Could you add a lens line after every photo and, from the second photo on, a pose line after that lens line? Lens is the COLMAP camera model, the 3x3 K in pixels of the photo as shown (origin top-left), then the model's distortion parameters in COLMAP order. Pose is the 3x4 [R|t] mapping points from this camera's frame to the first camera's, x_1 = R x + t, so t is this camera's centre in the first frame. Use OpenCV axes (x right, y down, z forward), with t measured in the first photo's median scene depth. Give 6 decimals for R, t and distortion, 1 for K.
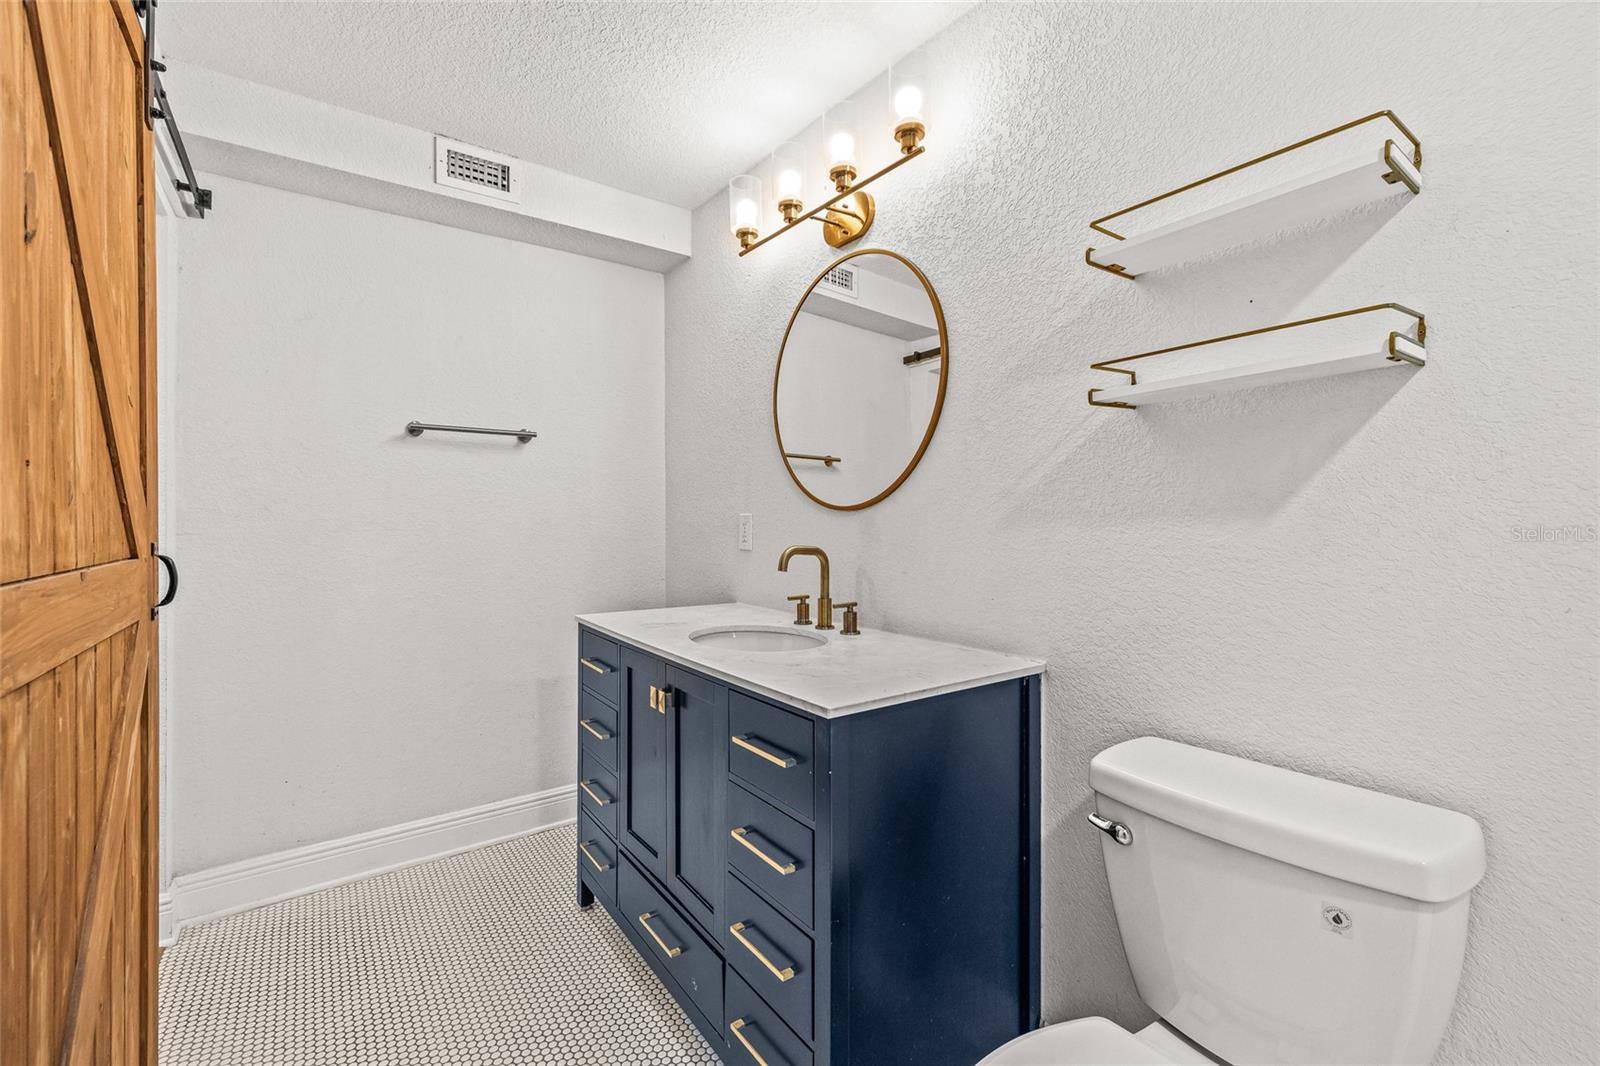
lens RADIAL K [[681.8, 0, 797.8], [0, 681.8, 516.5], [0, 0, 1]] dist [0.002020, 0.000935]
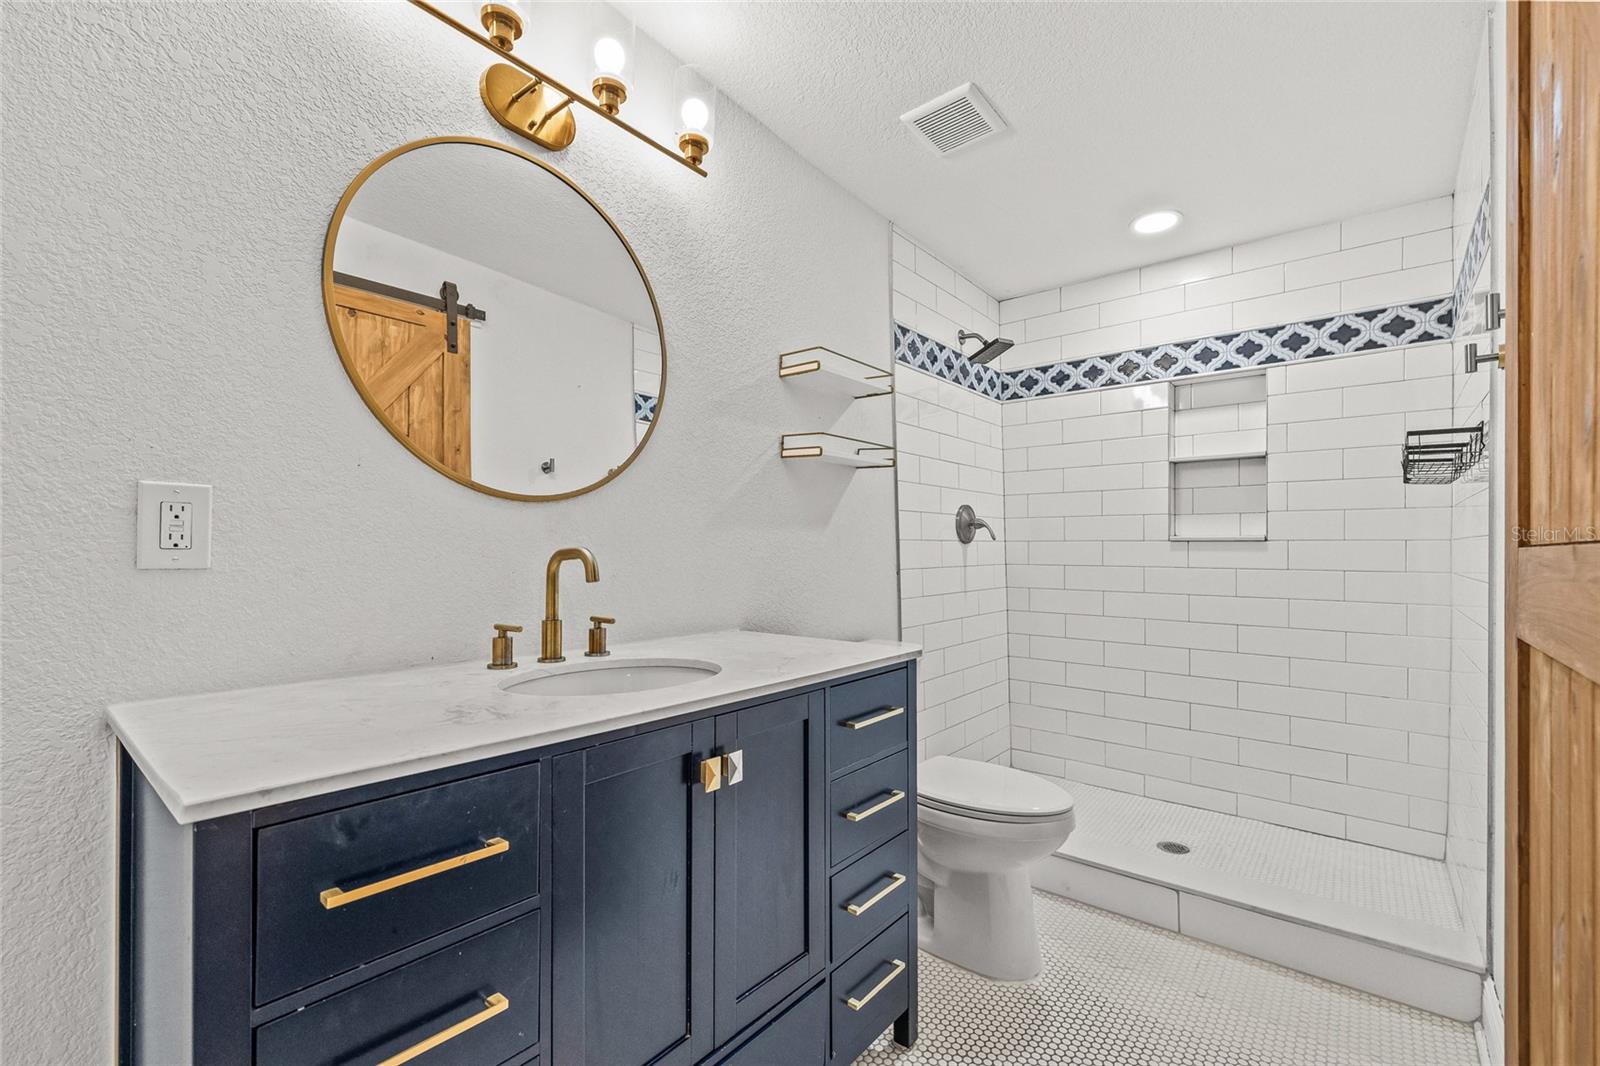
lens RADIAL K [[681.8, 0, 799.3], [0, 681.8, 547.4], [0, 0, 1]] dist [0.002020, 0.000935]
pose [[-0.250755, 0.006213, 0.968031, -0.884579], [-0.009289, 0.999918, -0.008824, 0.055817], [-0.968006, -0.011204, -0.250676, 1.113786]]
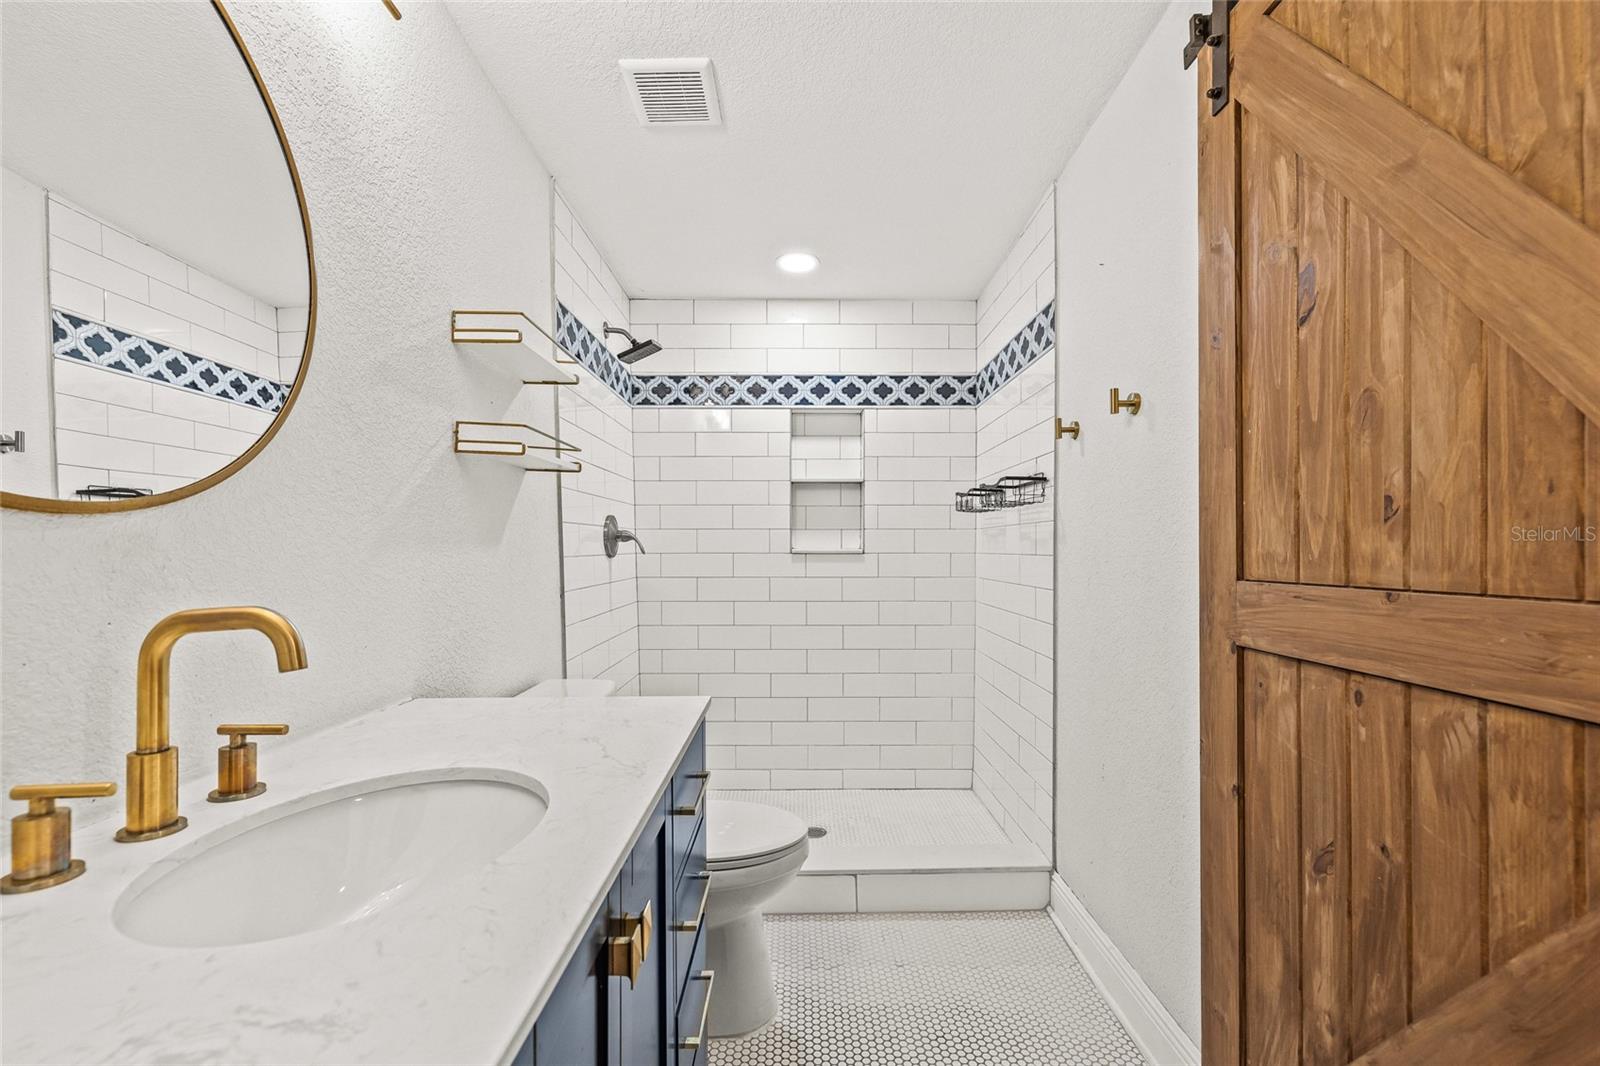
lens RADIAL K [[681.8, 0, 801.9], [0, 681.8, 547.0], [0, 0, 1]] dist [0.002020, 0.000935]
pose [[-0.815553, 0.007883, 0.578629, -0.557016], [0.001655, 0.999935, -0.011291, 0.017035], [-0.578680, -0.008251, -0.815513, 1.321007]]
